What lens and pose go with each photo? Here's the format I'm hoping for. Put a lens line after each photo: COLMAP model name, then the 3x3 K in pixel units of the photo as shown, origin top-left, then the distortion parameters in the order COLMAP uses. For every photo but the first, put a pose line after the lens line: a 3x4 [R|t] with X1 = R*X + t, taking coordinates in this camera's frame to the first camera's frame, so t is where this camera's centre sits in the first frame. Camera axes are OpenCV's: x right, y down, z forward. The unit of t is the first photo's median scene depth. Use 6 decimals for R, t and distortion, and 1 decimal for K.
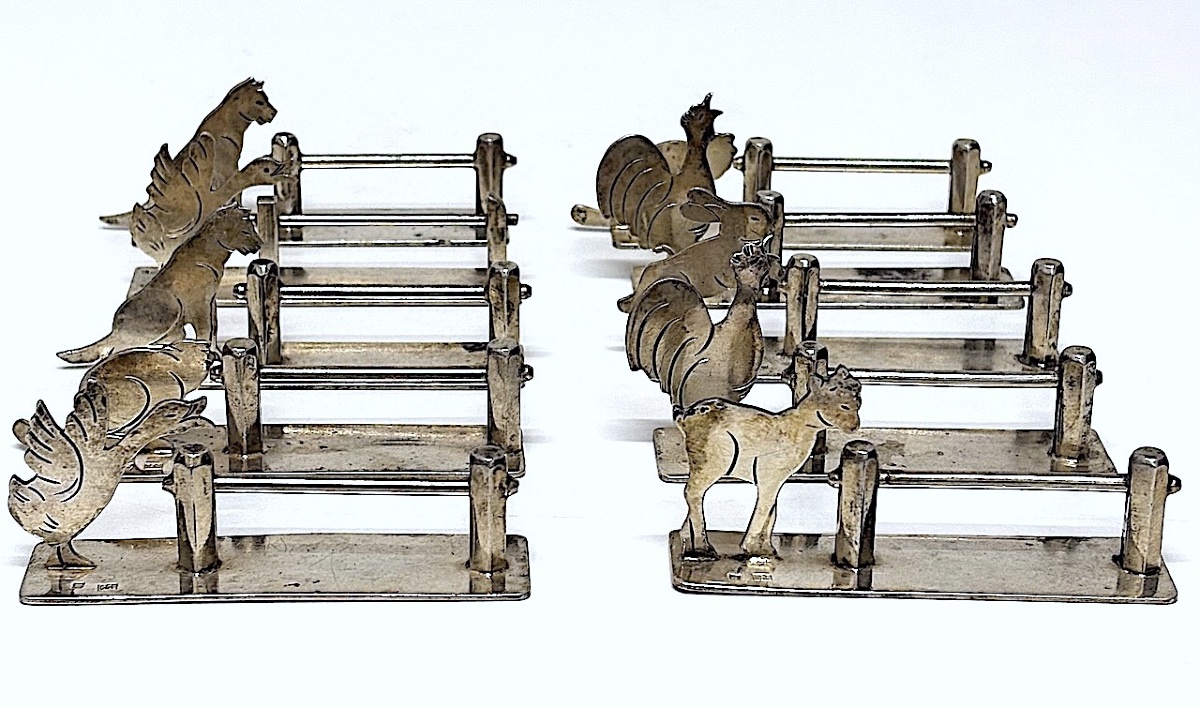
lens RADIAL K [[1796.1, 0, 610.2], [0, 1796.1, 353.1], [0, 0, 1]] dist [0.138942, 0.000000]
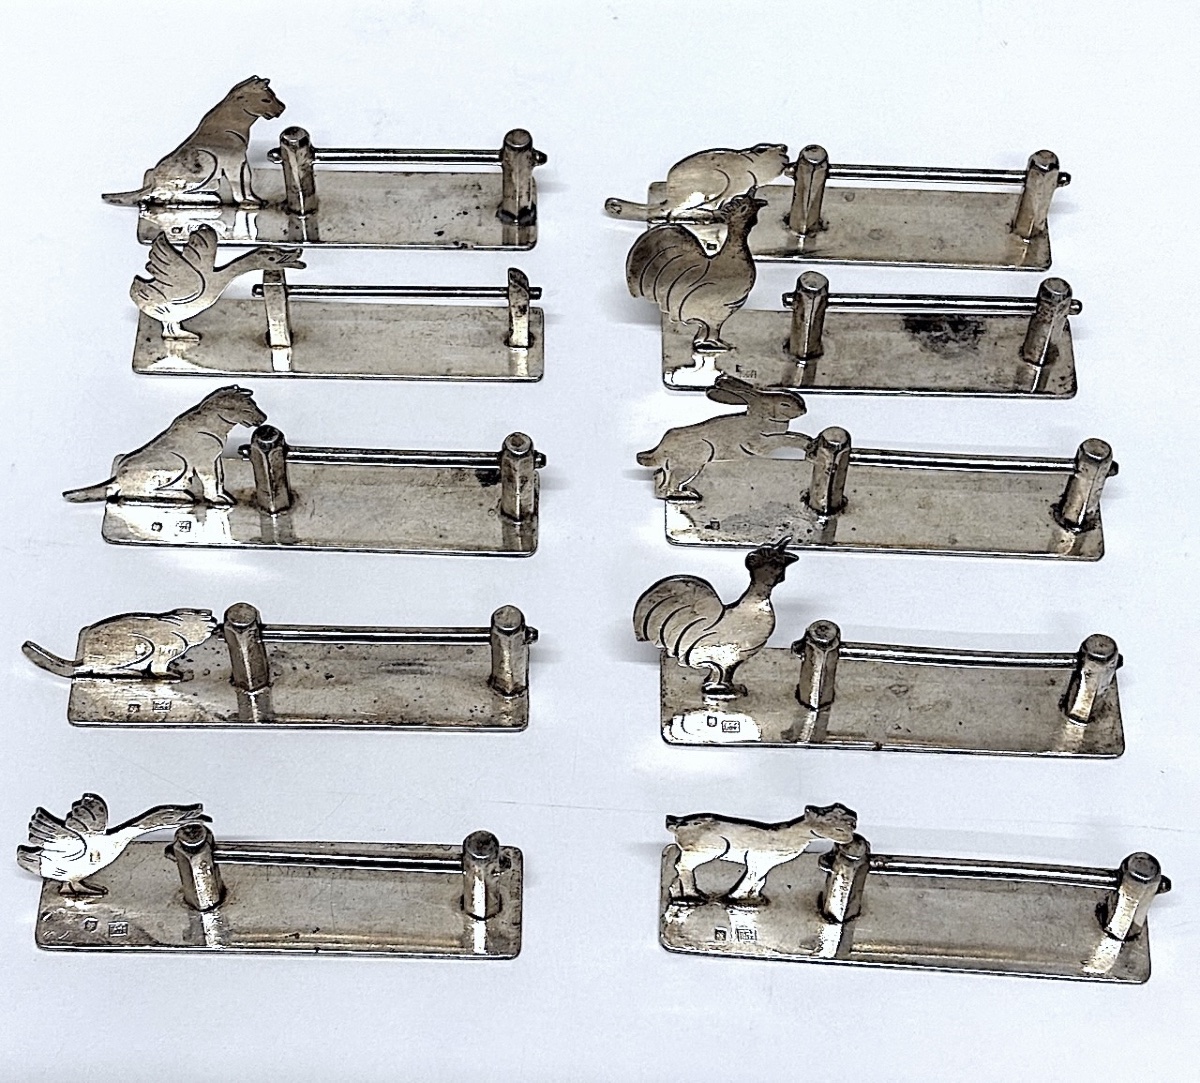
lens RADIAL K [[1809.7, 0, 589.2], [0, 1809.7, 540.6], [0, 0, 1]] dist [0.103625, 0.000000]
pose [[0.998110, 0.051602, -0.033370, 0.012327], [-0.034628, 0.920884, 0.388296, -0.341747], [0.050767, -0.386406, 0.920930, 0.089416]]
